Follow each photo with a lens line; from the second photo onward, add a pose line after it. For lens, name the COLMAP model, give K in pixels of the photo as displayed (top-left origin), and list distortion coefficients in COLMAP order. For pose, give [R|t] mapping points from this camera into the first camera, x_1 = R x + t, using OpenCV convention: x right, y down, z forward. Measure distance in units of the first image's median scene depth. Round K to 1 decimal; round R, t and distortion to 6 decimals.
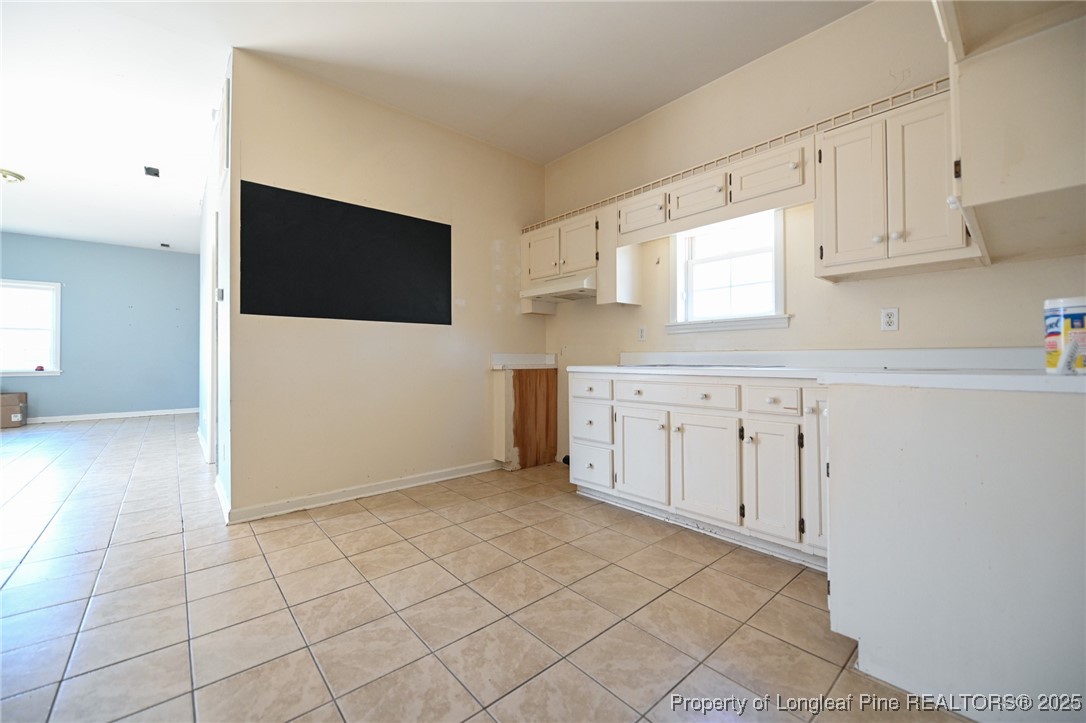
lens RADIAL K [[428.7, 0, 538.8], [0, 428.7, 354.8], [0, 0, 1]] dist [-0.009117, -0.000102]
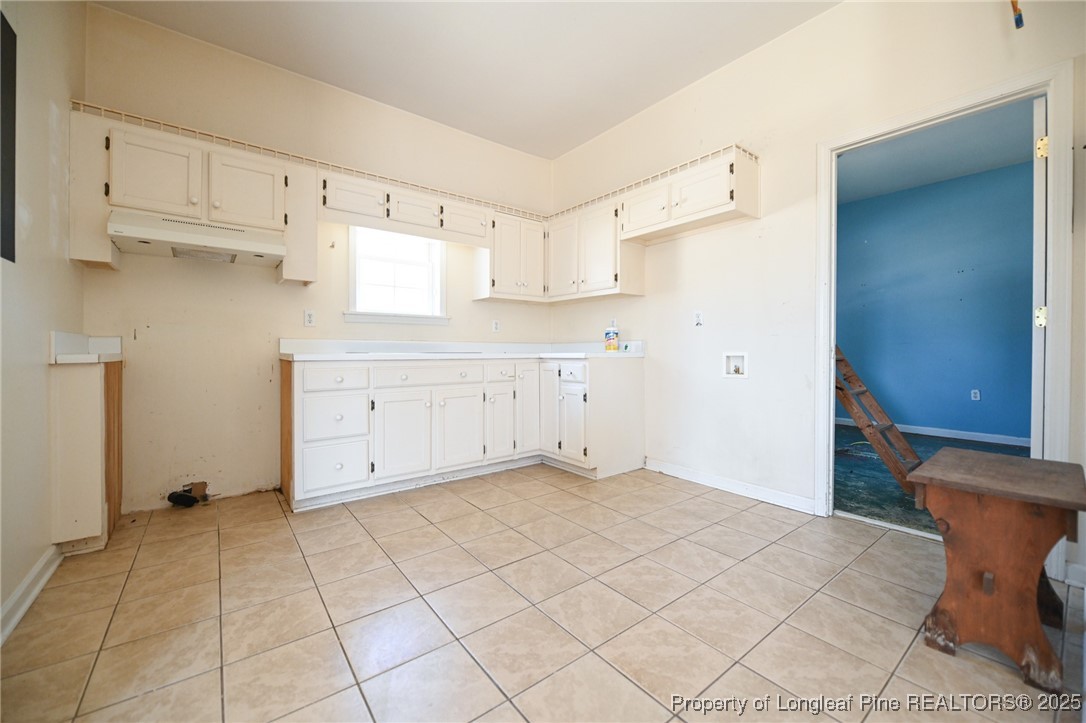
lens RADIAL K [[428.7, 0, 545.7], [0, 428.7, 351.4], [0, 0, 1]] dist [-0.009117, -0.000102]
pose [[0.052756, 0.004497, 0.998597, -0.820071], [-0.009067, 0.999951, -0.004024, 0.025011], [-0.998566, -0.008842, 0.052794, 0.589451]]
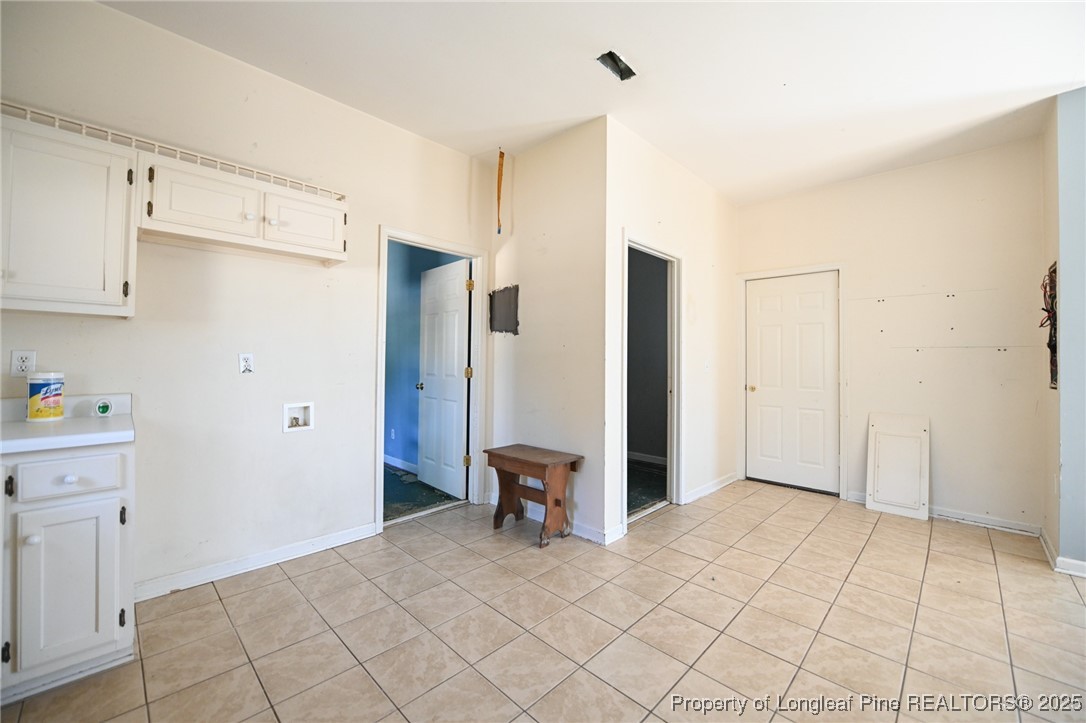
lens RADIAL K [[428.7, 0, 537.9], [0, 428.7, 352.8], [0, 0, 1]] dist [-0.009117, -0.000102]
pose [[-0.997311, -0.005415, -0.073091, -0.186898], [-0.003819, 0.999752, -0.021959, -0.079665], [0.073192, -0.021621, -0.997083, 1.209384]]
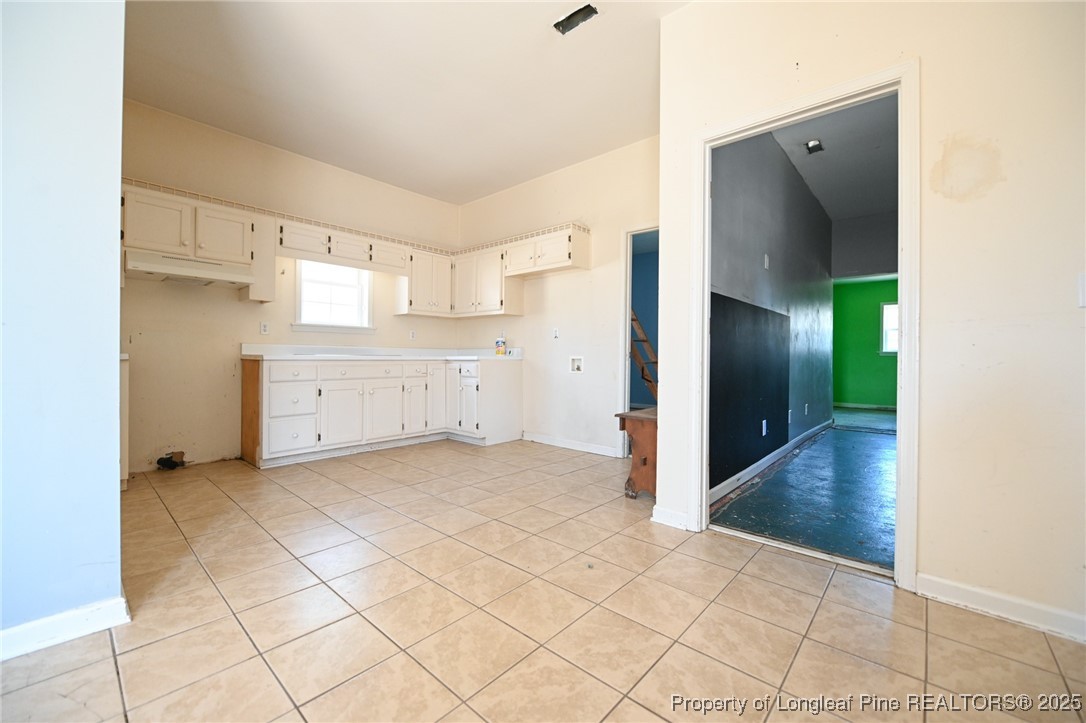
lens RADIAL K [[428.7, 0, 545.6], [0, 428.7, 355.5], [0, 0, 1]] dist [-0.009117, -0.000102]
pose [[-0.130223, 0.007422, 0.991457, -1.330505], [-0.015319, 0.999838, -0.009497, 0.032529], [-0.991366, -0.016425, -0.130088, 0.497758]]
